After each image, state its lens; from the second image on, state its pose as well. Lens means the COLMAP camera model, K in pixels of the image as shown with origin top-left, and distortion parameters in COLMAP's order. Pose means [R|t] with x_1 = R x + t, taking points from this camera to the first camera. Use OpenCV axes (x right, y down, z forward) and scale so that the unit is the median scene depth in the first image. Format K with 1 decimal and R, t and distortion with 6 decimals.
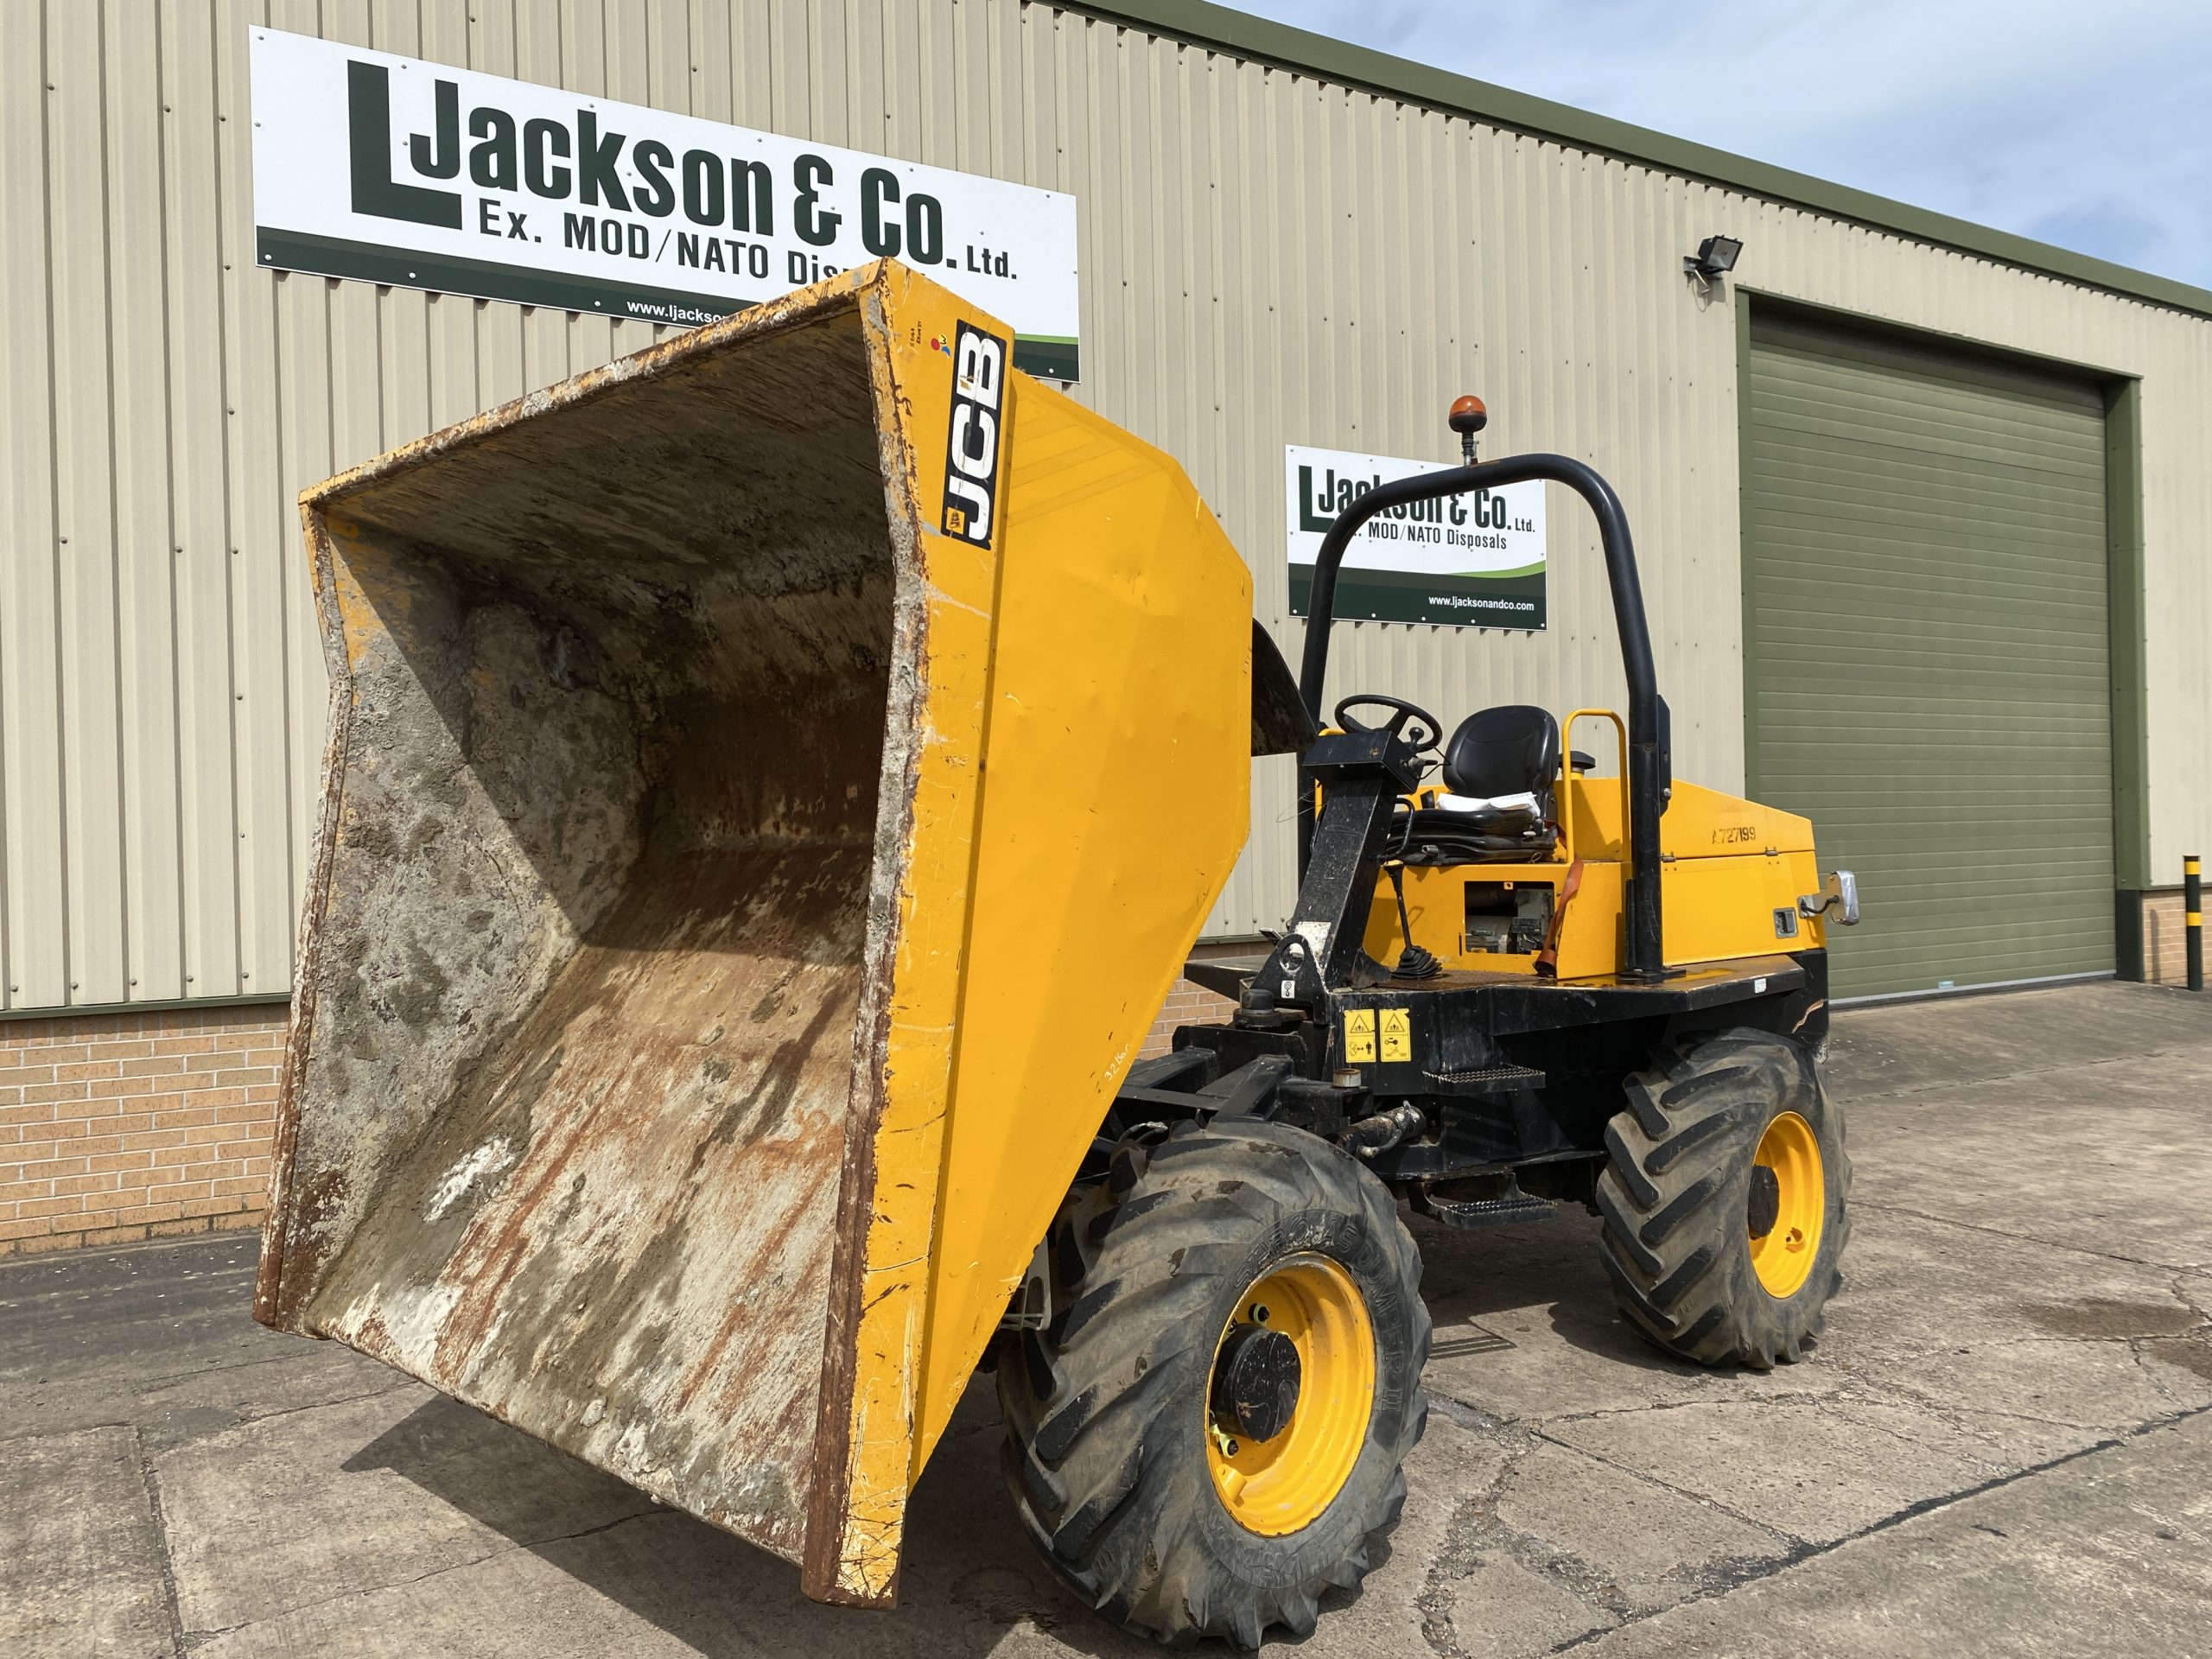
lens RADIAL K [[1691.4, 0, 1090.4], [0, 1691.4, 848.5], [0, 0, 1]] dist [0.021580, -0.019214]
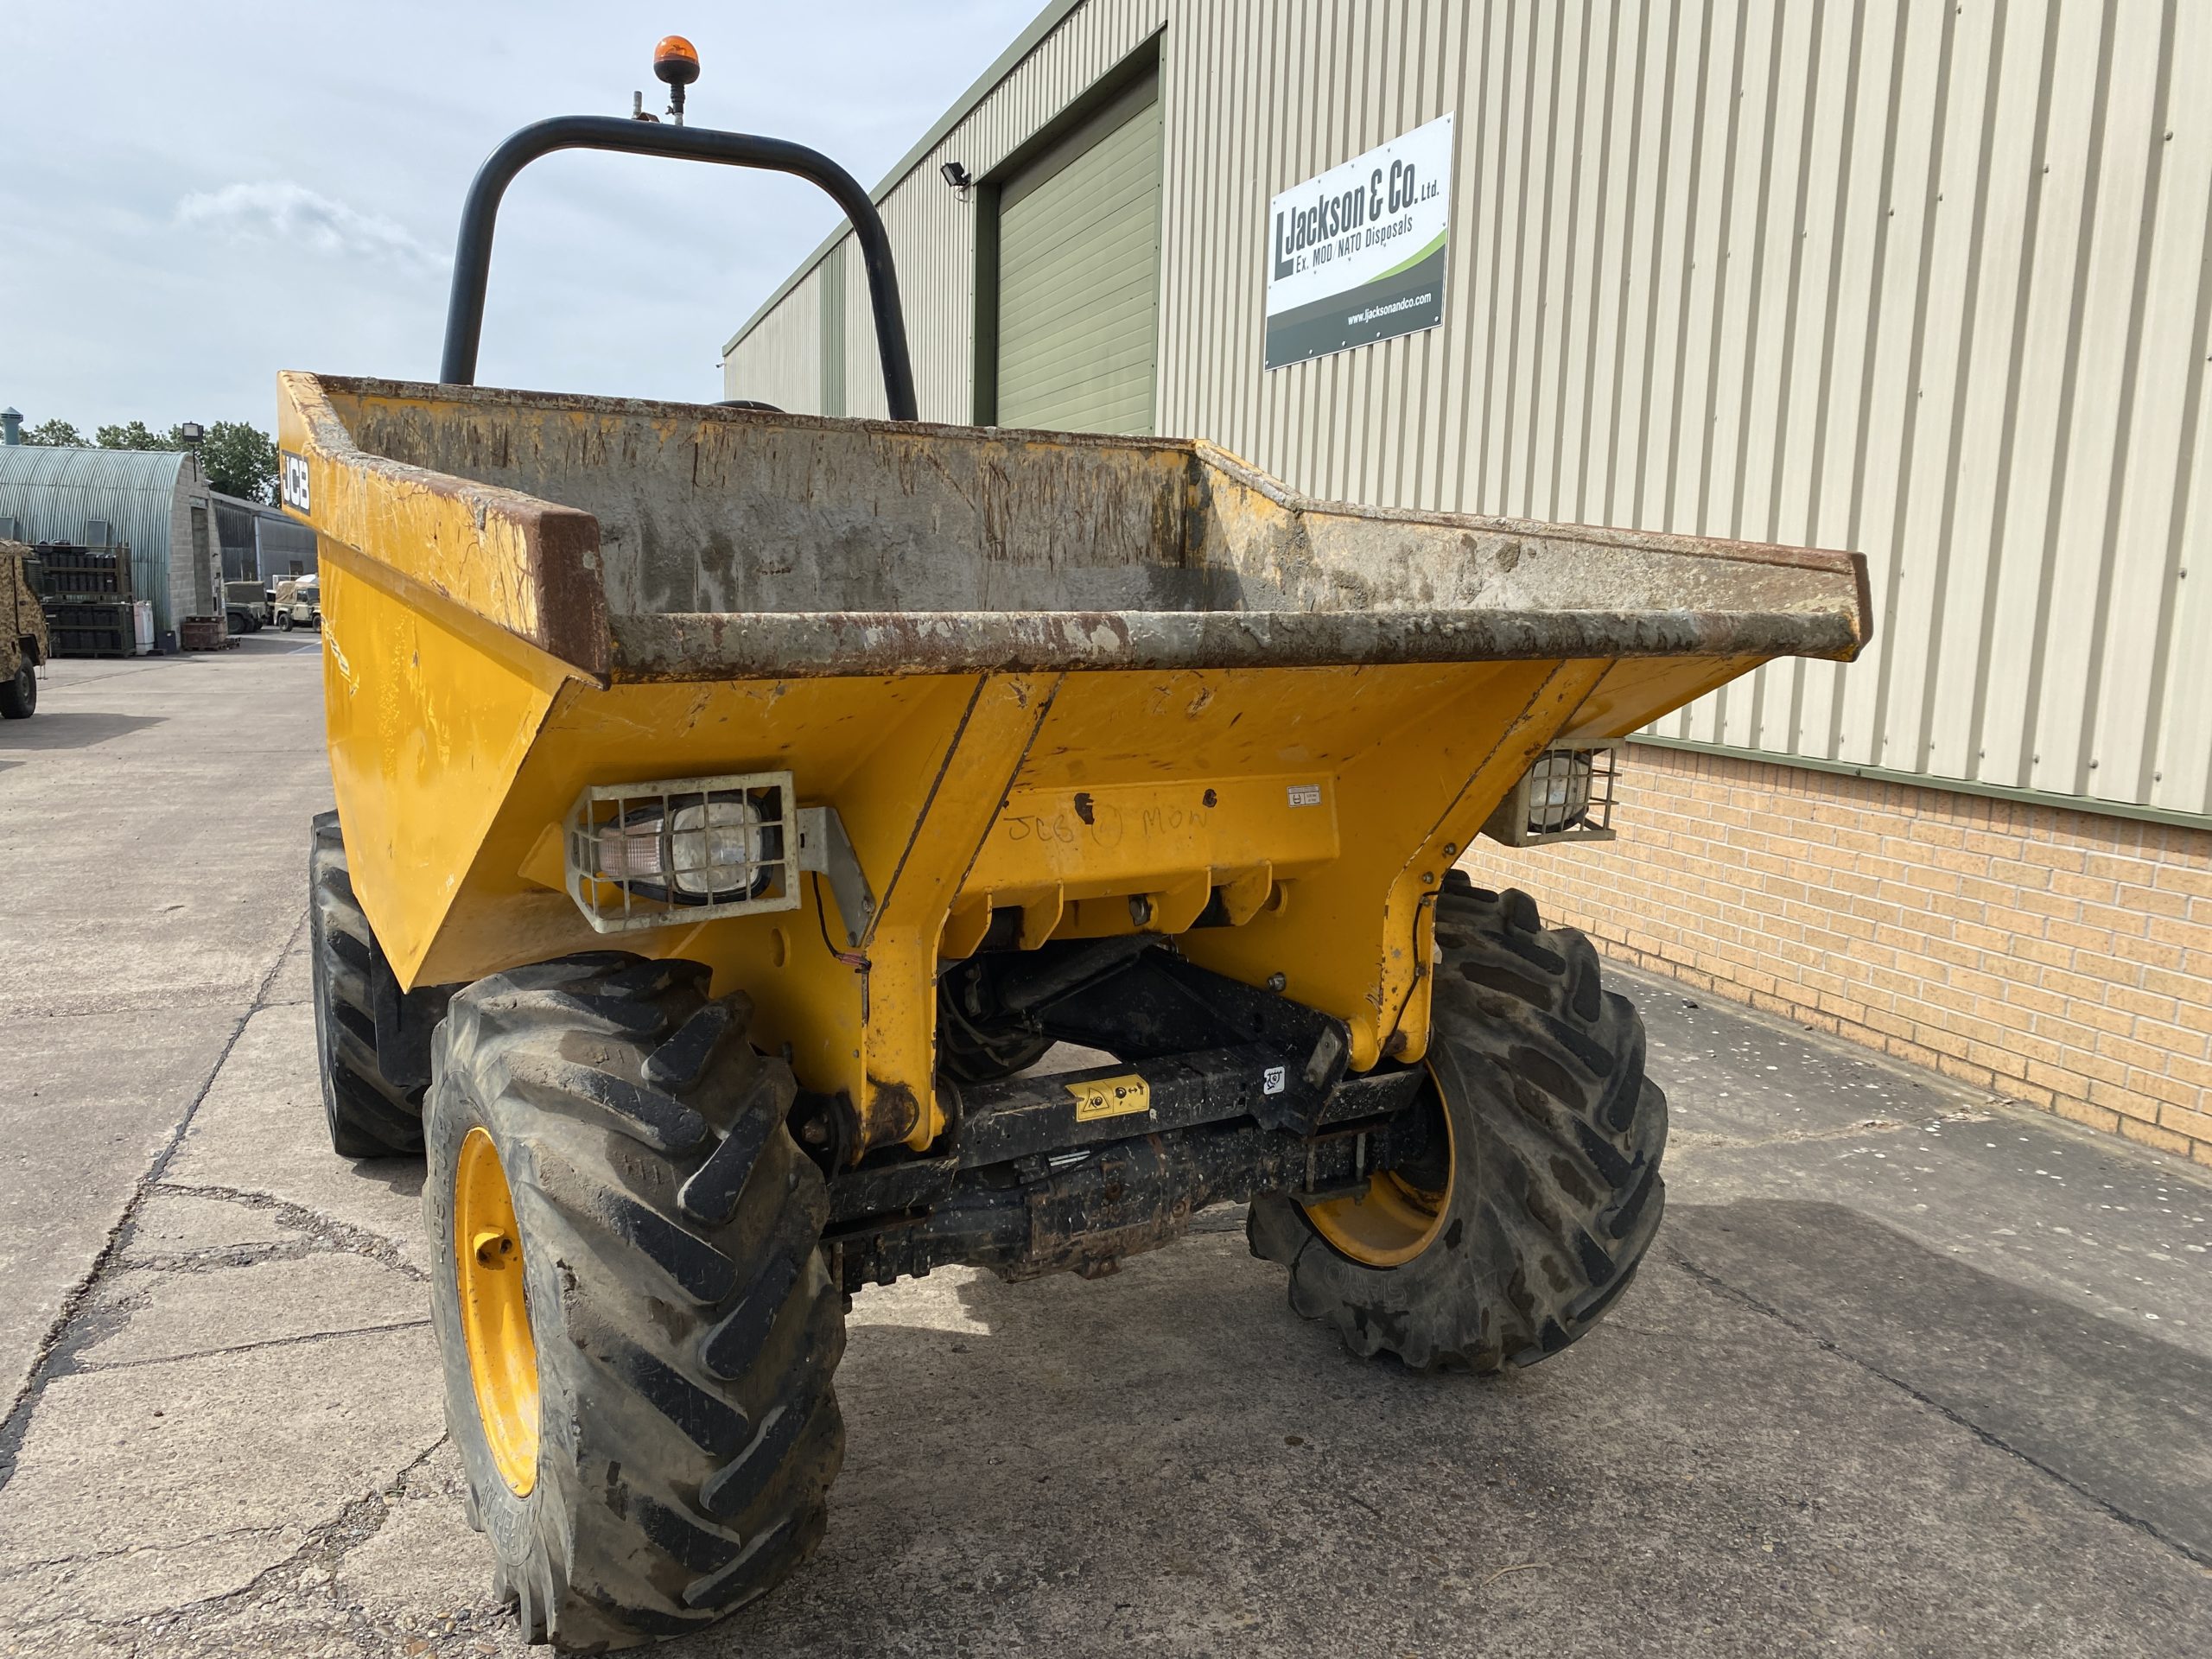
lens RADIAL K [[1691.4, 0, 1077.6], [0, 1691.4, 851.0], [0, 0, 1]] dist [0.021580, -0.019214]
pose [[-0.226078, 0.168963, -0.959344, 0.583333], [-0.020712, 0.983786, 0.178148, -0.016907], [0.973889, 0.060145, -0.218913, 0.887278]]
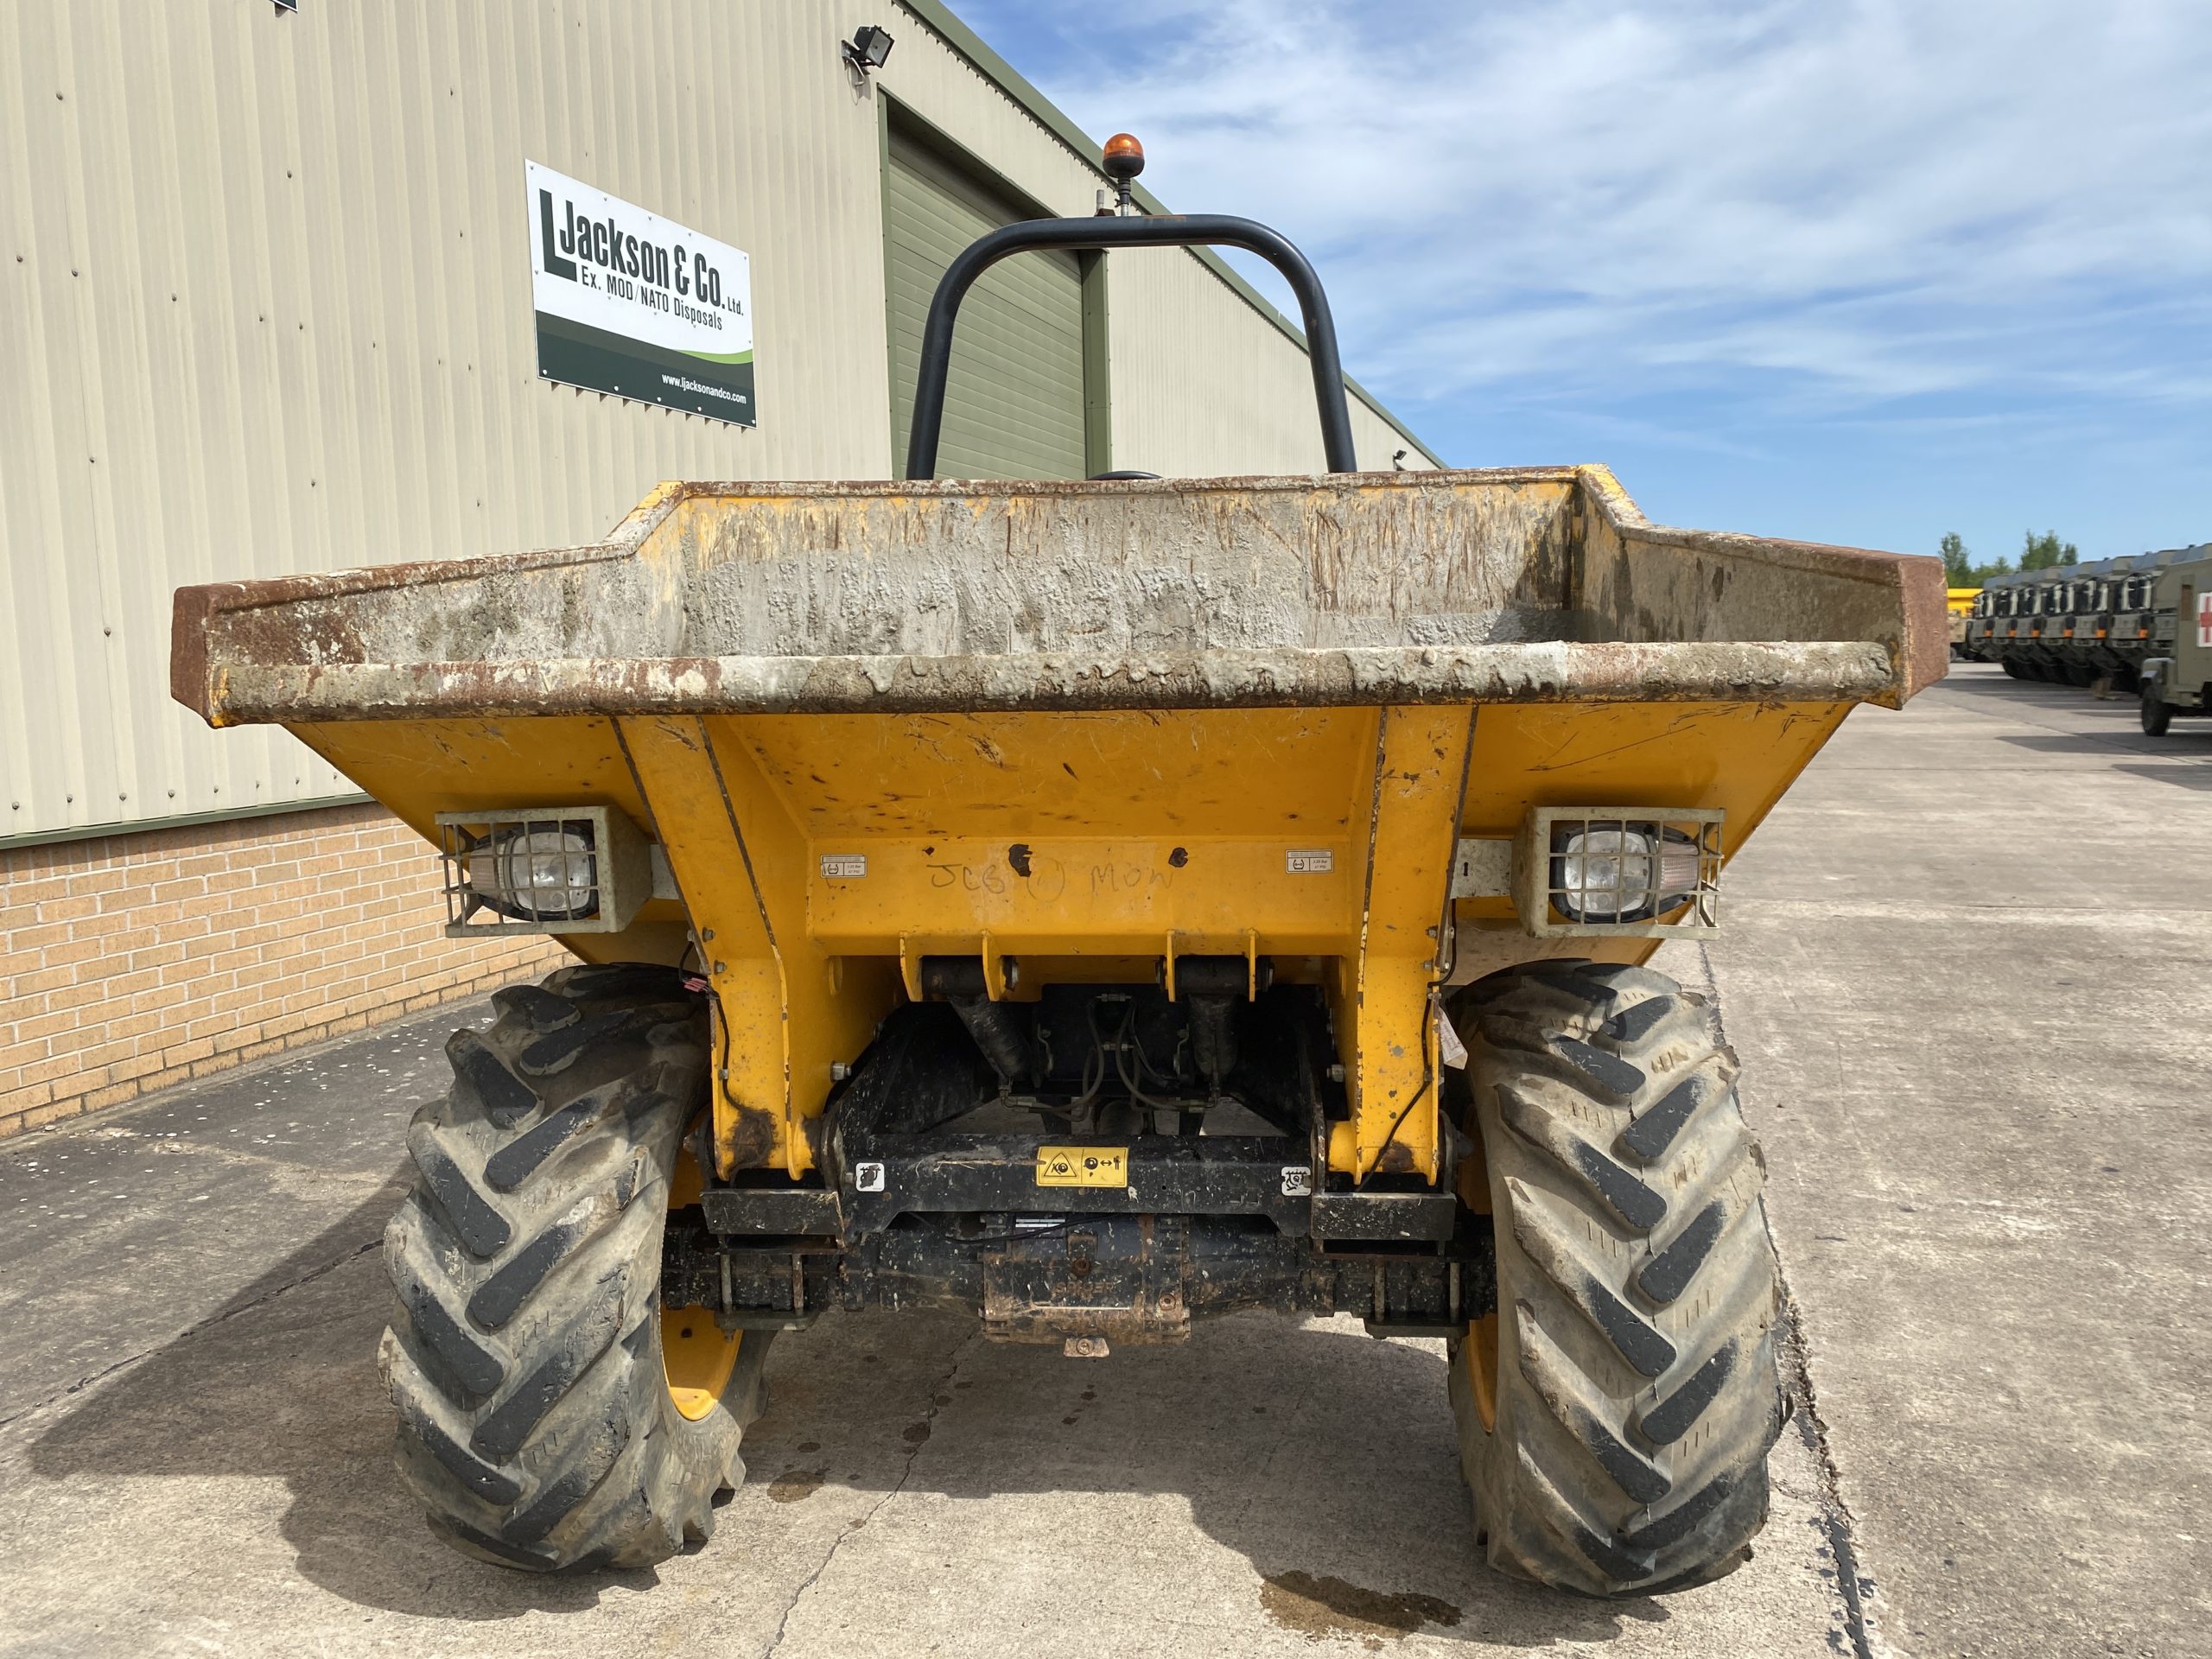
lens RADIAL K [[1691.4, 0, 1119.3], [0, 1691.4, 835.7], [0, 0, 1]] dist [0.021580, -0.019214]
pose [[0.743196, -0.068692, 0.665538, -0.303849], [0.007452, 0.995504, 0.094426, 0.008470], [-0.669032, -0.065217, 0.740367, 0.255907]]
